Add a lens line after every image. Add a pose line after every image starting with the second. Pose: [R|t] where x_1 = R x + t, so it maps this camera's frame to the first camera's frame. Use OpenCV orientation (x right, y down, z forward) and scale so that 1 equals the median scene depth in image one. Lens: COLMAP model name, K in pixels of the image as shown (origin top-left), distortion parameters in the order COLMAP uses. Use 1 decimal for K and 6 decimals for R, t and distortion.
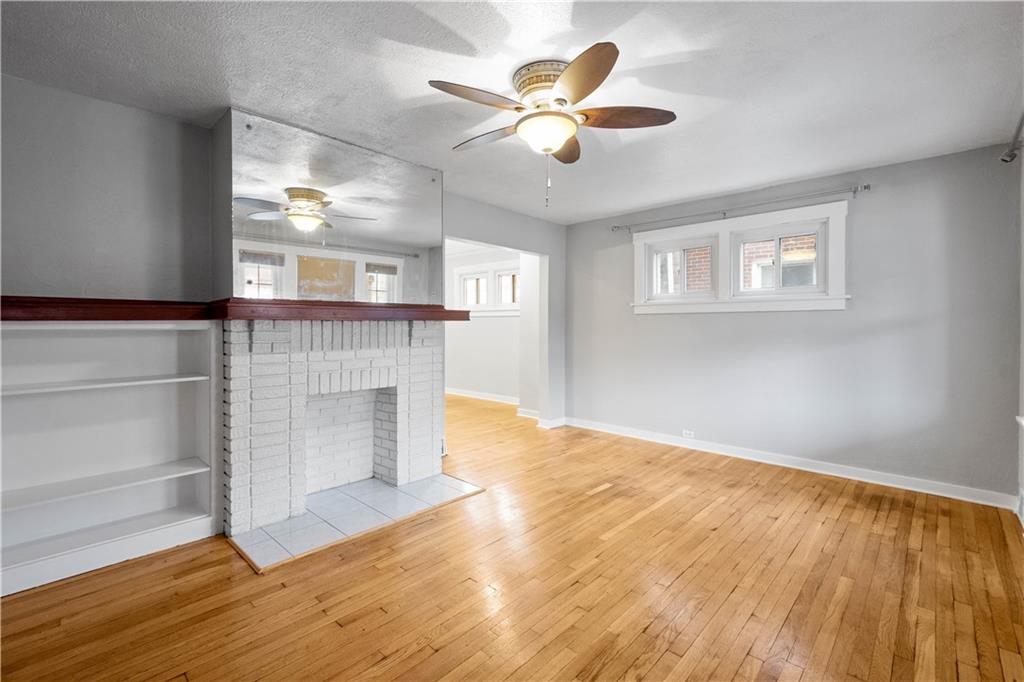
lens RADIAL K [[448.4, 0, 513.5], [0, 448.4, 331.6], [0, 0, 1]] dist [0.000294, -0.000166]
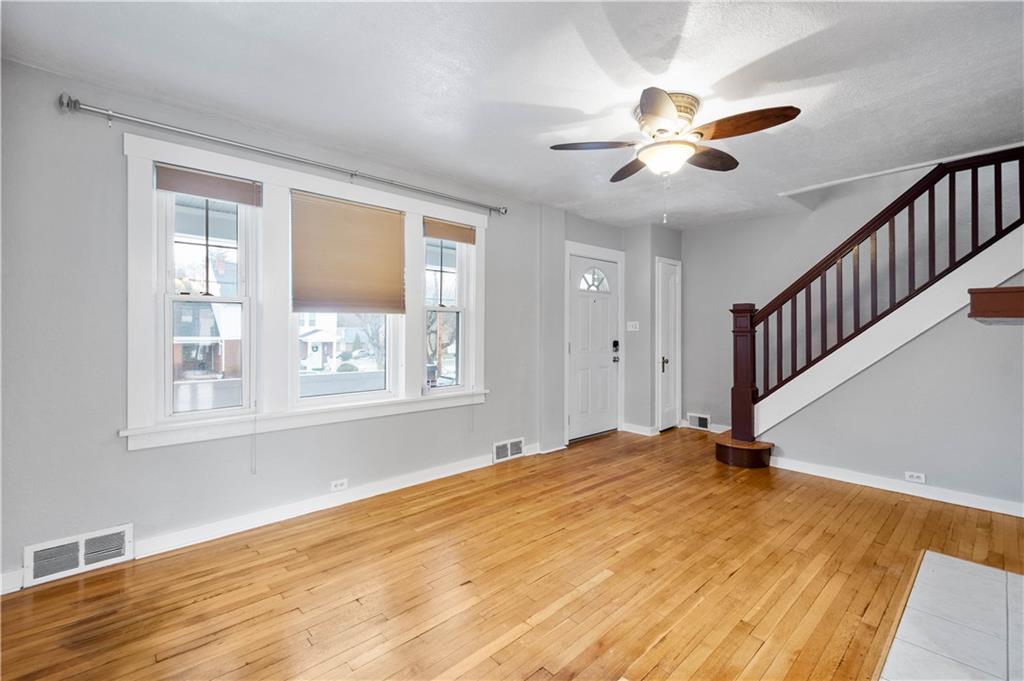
lens RADIAL K [[448.4, 0, 513.5], [0, 448.4, 331.1], [0, 0, 1]] dist [0.000294, -0.000166]
pose [[-0.997584, -0.004441, 0.069326, 0.339507], [-0.003430, 0.999886, 0.014688, -0.021840], [-0.069384, 0.014414, -0.997486, 1.950573]]
